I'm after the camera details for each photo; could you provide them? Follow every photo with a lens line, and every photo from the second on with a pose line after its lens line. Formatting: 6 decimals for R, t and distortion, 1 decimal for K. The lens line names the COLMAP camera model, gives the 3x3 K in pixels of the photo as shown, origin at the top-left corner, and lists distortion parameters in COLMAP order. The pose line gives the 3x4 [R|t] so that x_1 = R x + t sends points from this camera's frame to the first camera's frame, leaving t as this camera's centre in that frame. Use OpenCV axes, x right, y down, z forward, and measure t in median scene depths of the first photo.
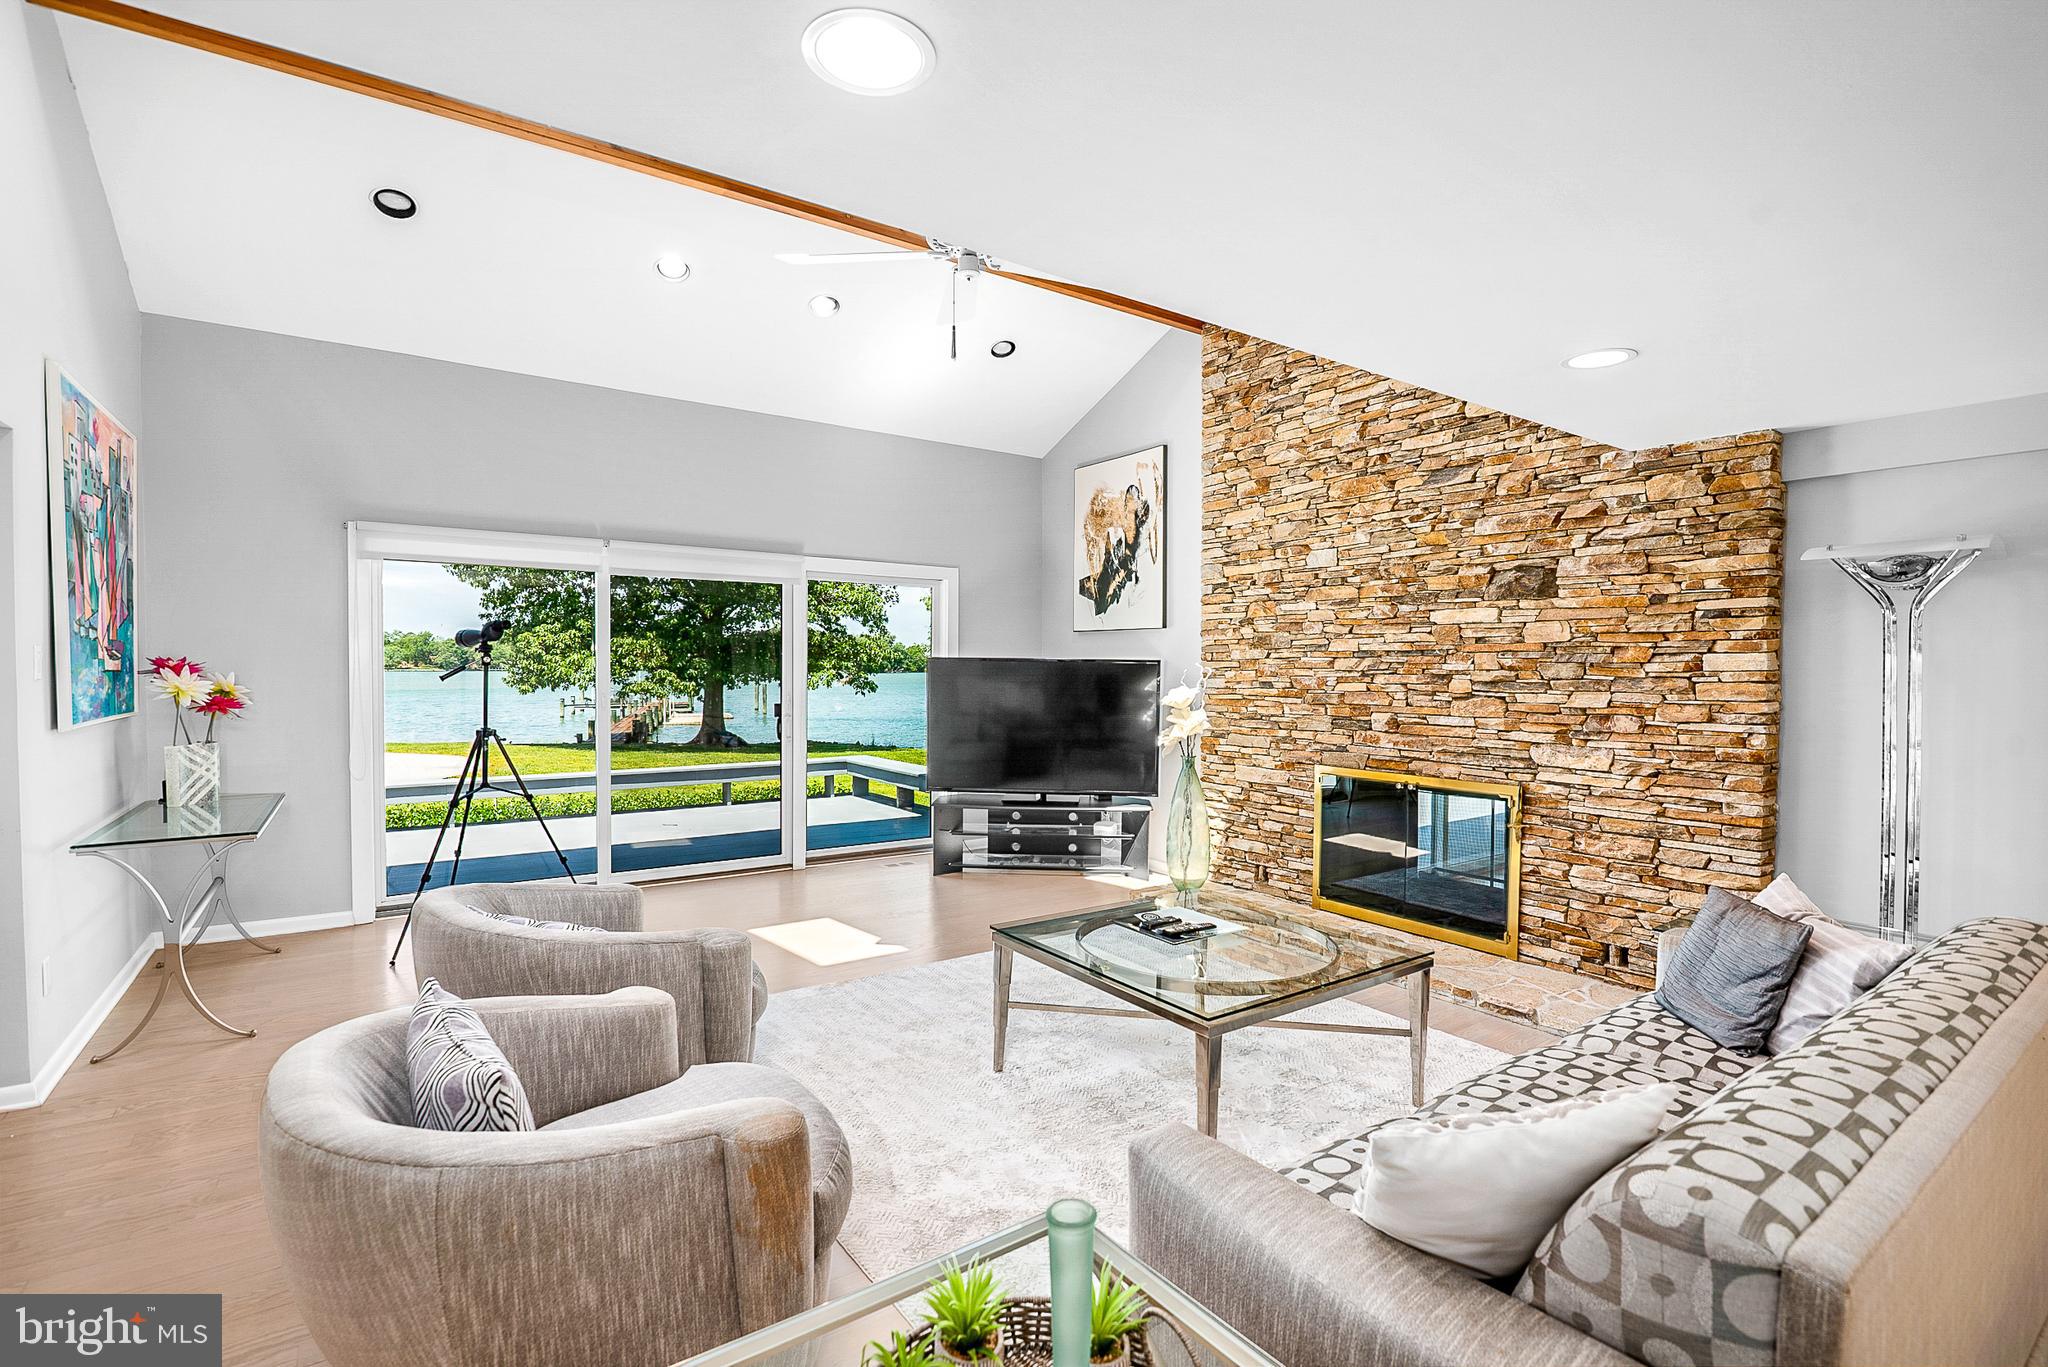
lens RADIAL K [[935.5, 0, 1026.0], [0, 935.5, 688.4], [0, 0, 1]] dist [-0.020657, 0.001607]
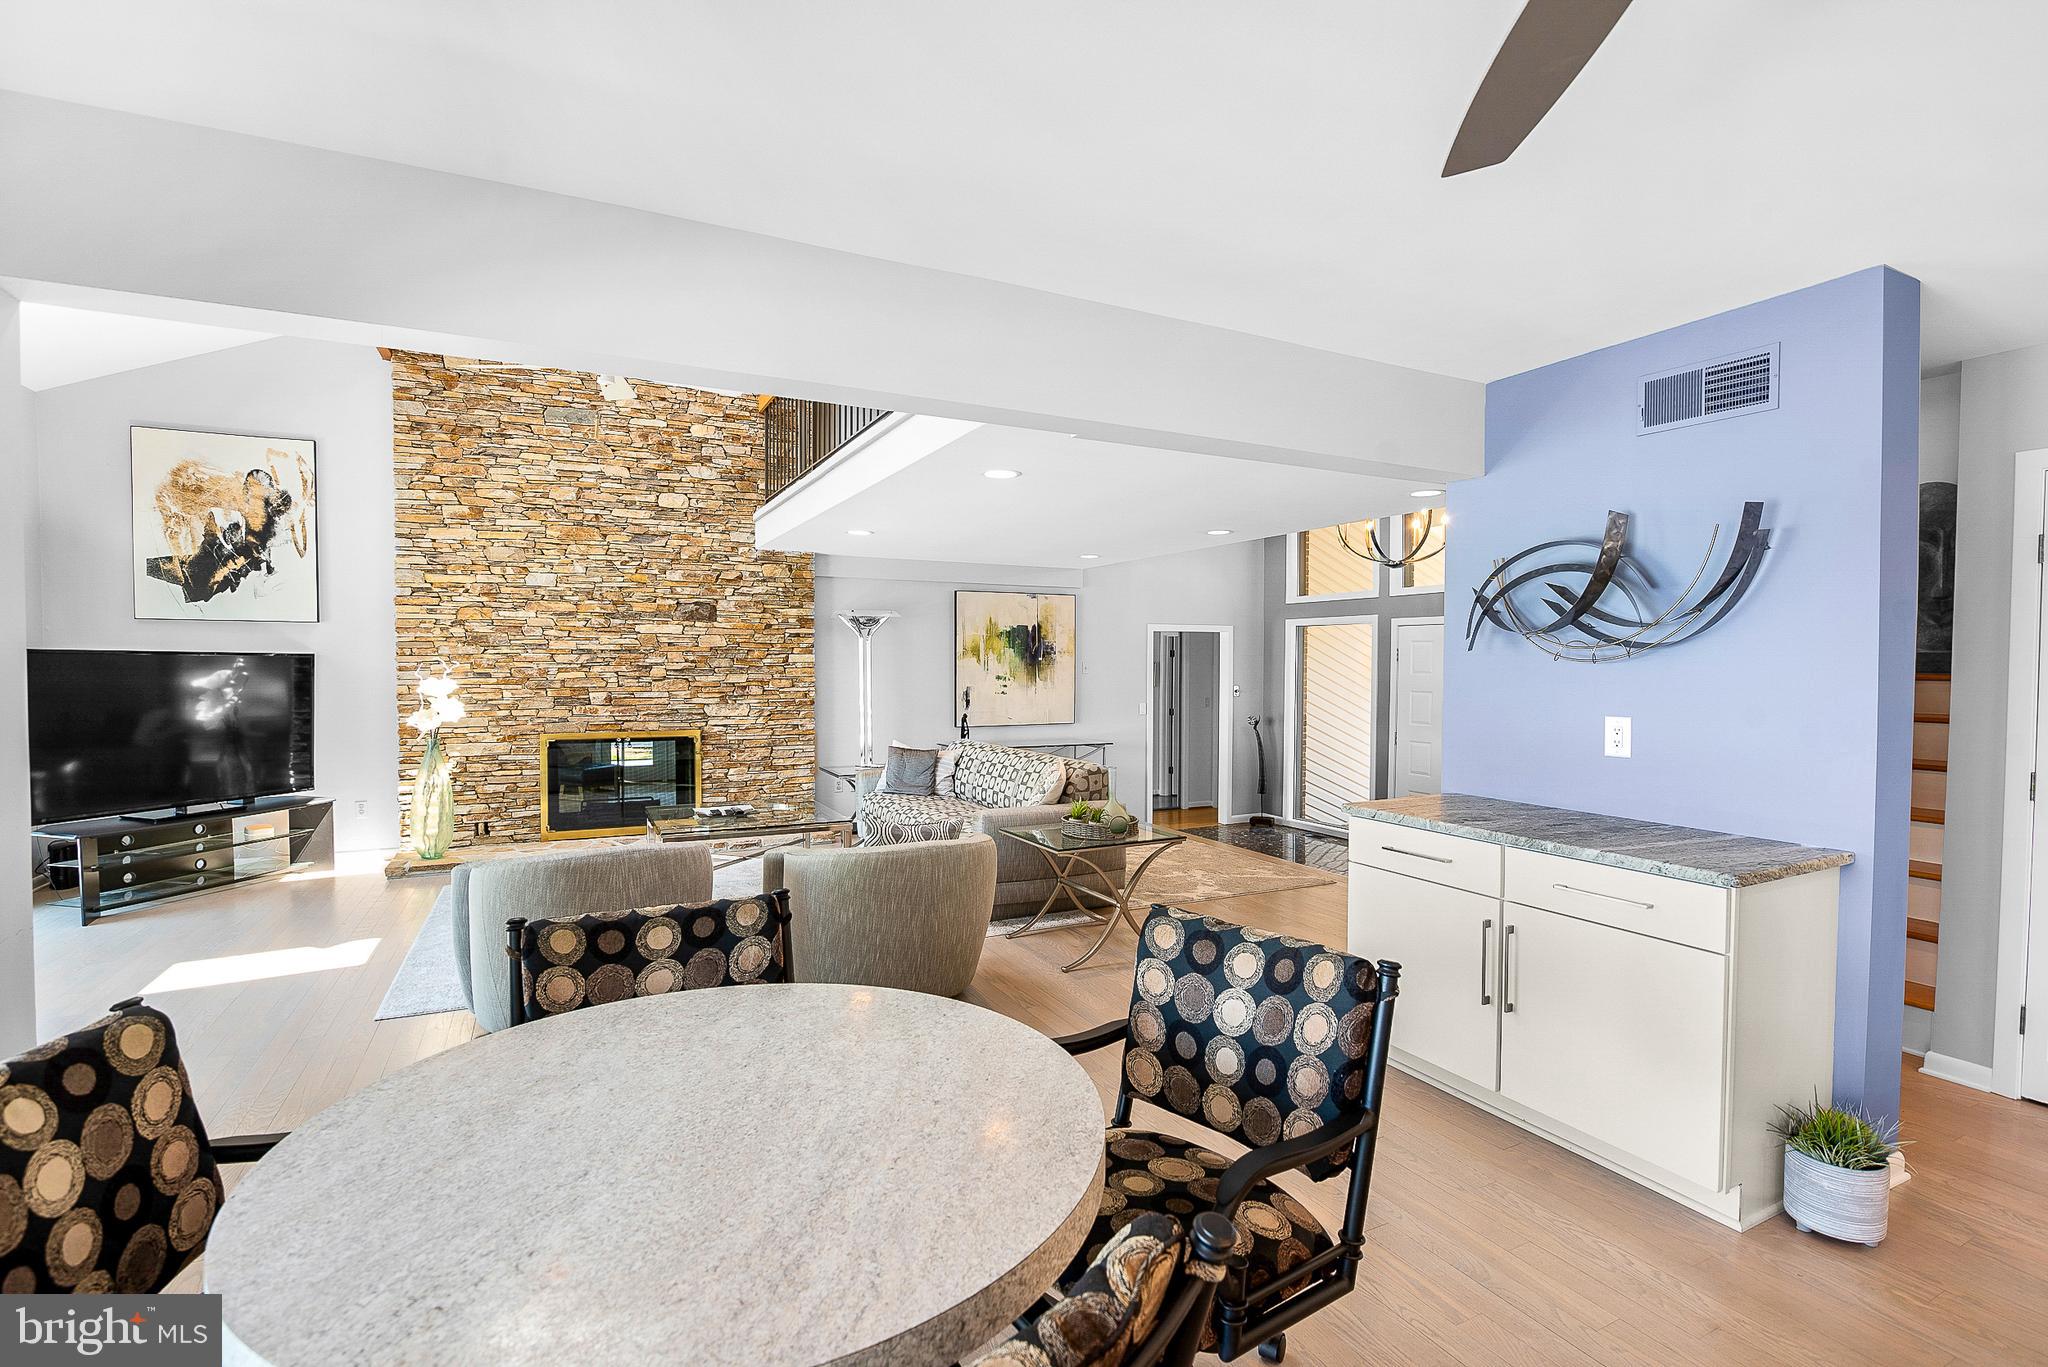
lens RADIAL K [[935.5, 0, 1026.3], [0, 935.5, 687.9], [0, 0, 1]] dist [-0.020657, 0.001607]
pose [[0.151172, -0.032760, 0.987965, -0.927719], [0.020354, 0.999342, 0.030023, -0.010175], [-0.988298, 0.015570, 0.151739, 0.115822]]
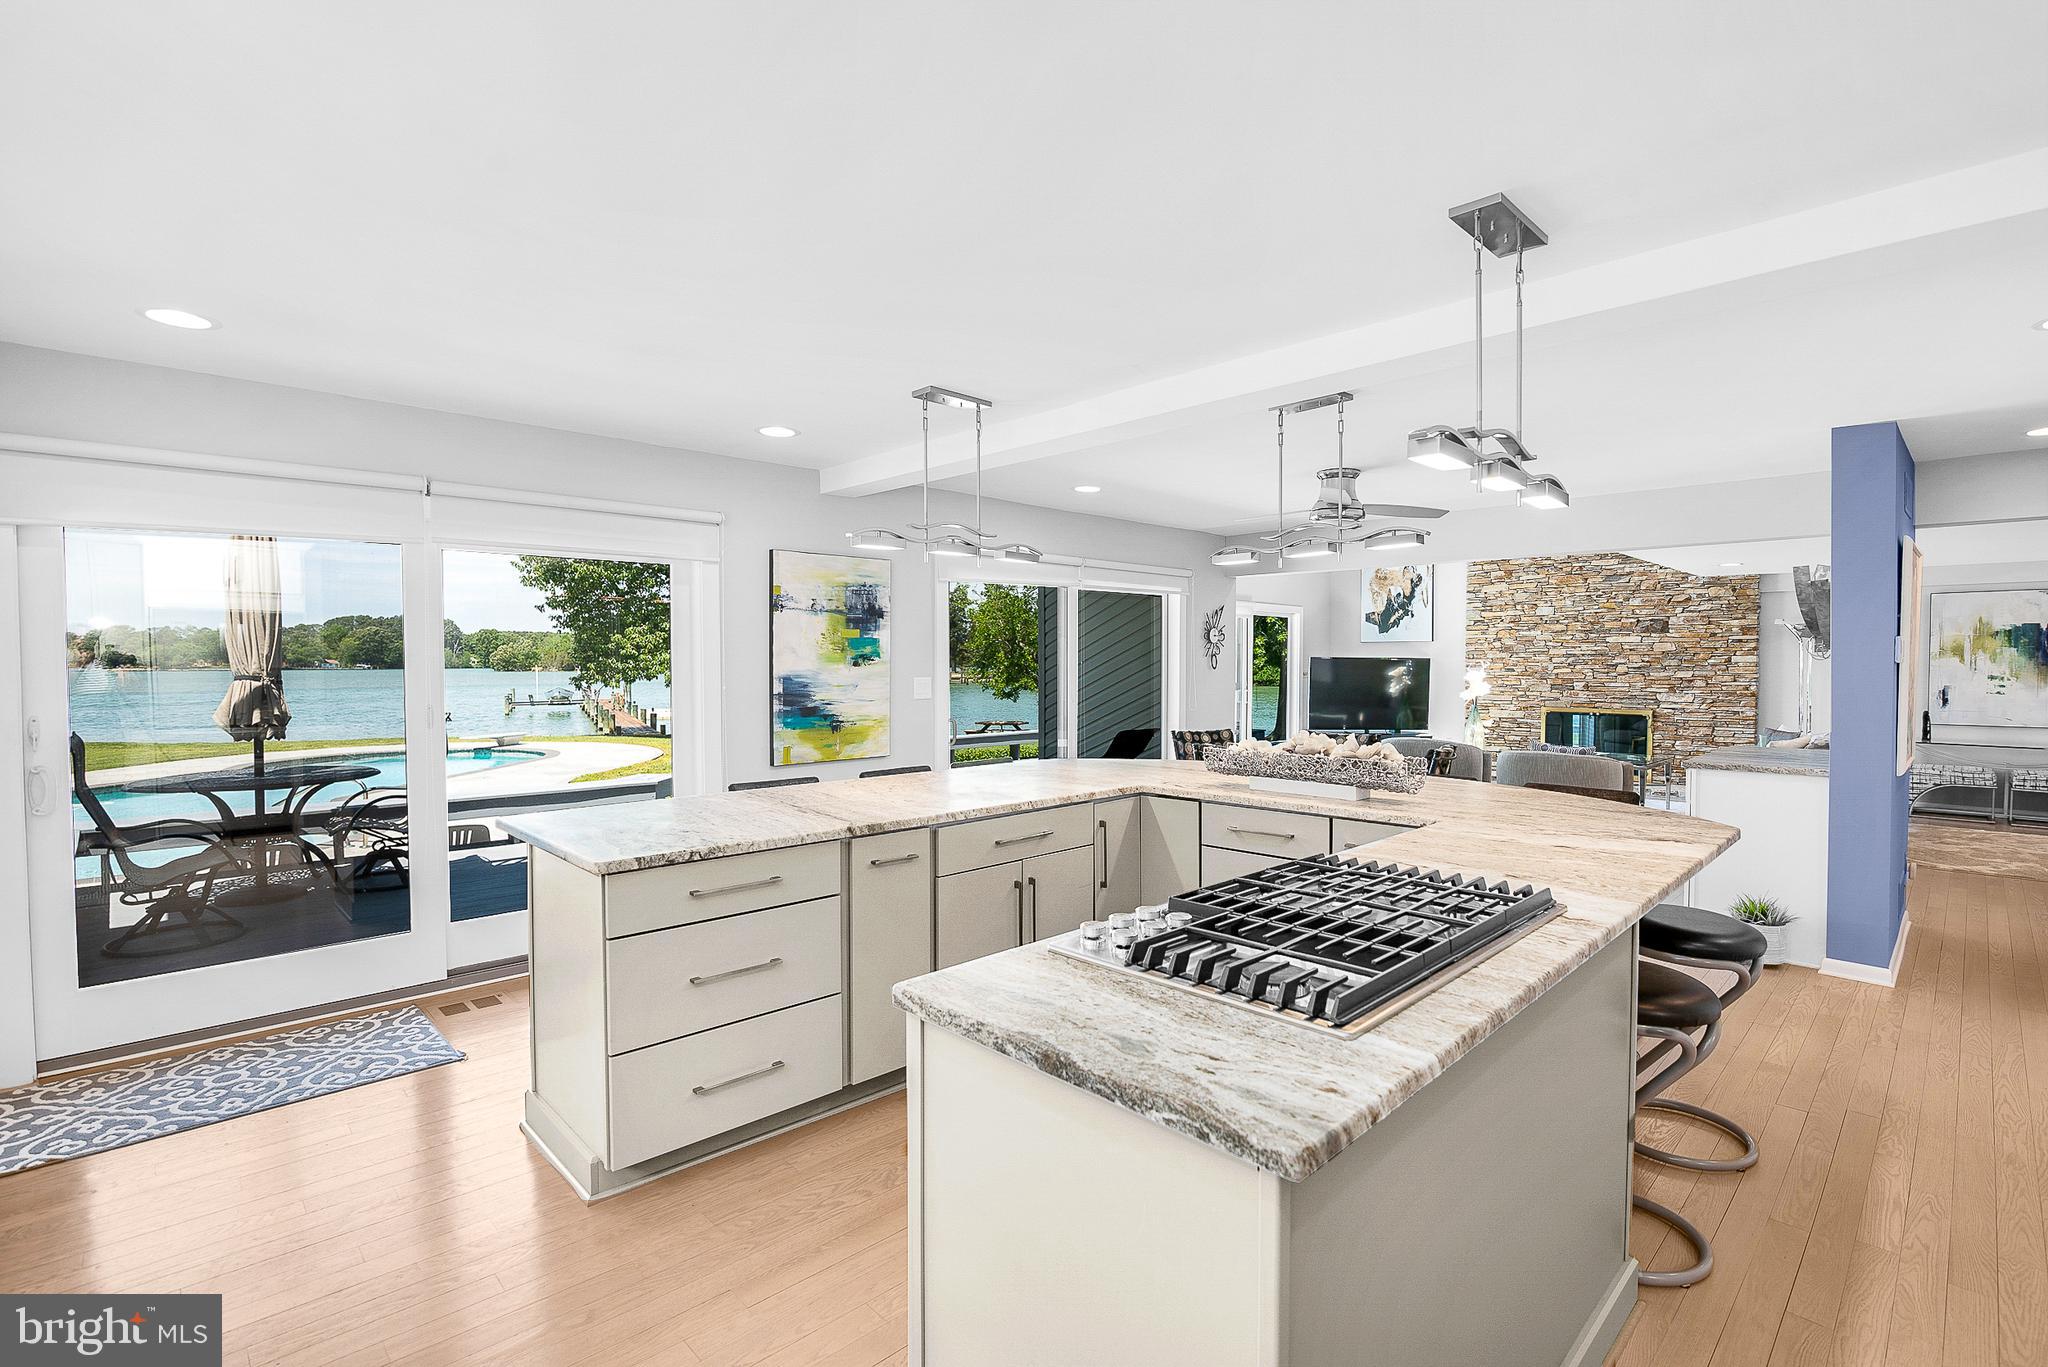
lens RADIAL K [[935.5, 0, 1024.0], [0, 935.5, 689.7], [0, 0, 1]] dist [-0.020657, 0.001607]
pose [[0.988702, -0.009999, 0.149564, -1.229234], [0.008979, 0.999932, 0.007493, 0.015798], [-0.149628, -0.006065, 0.988724, -0.968962]]
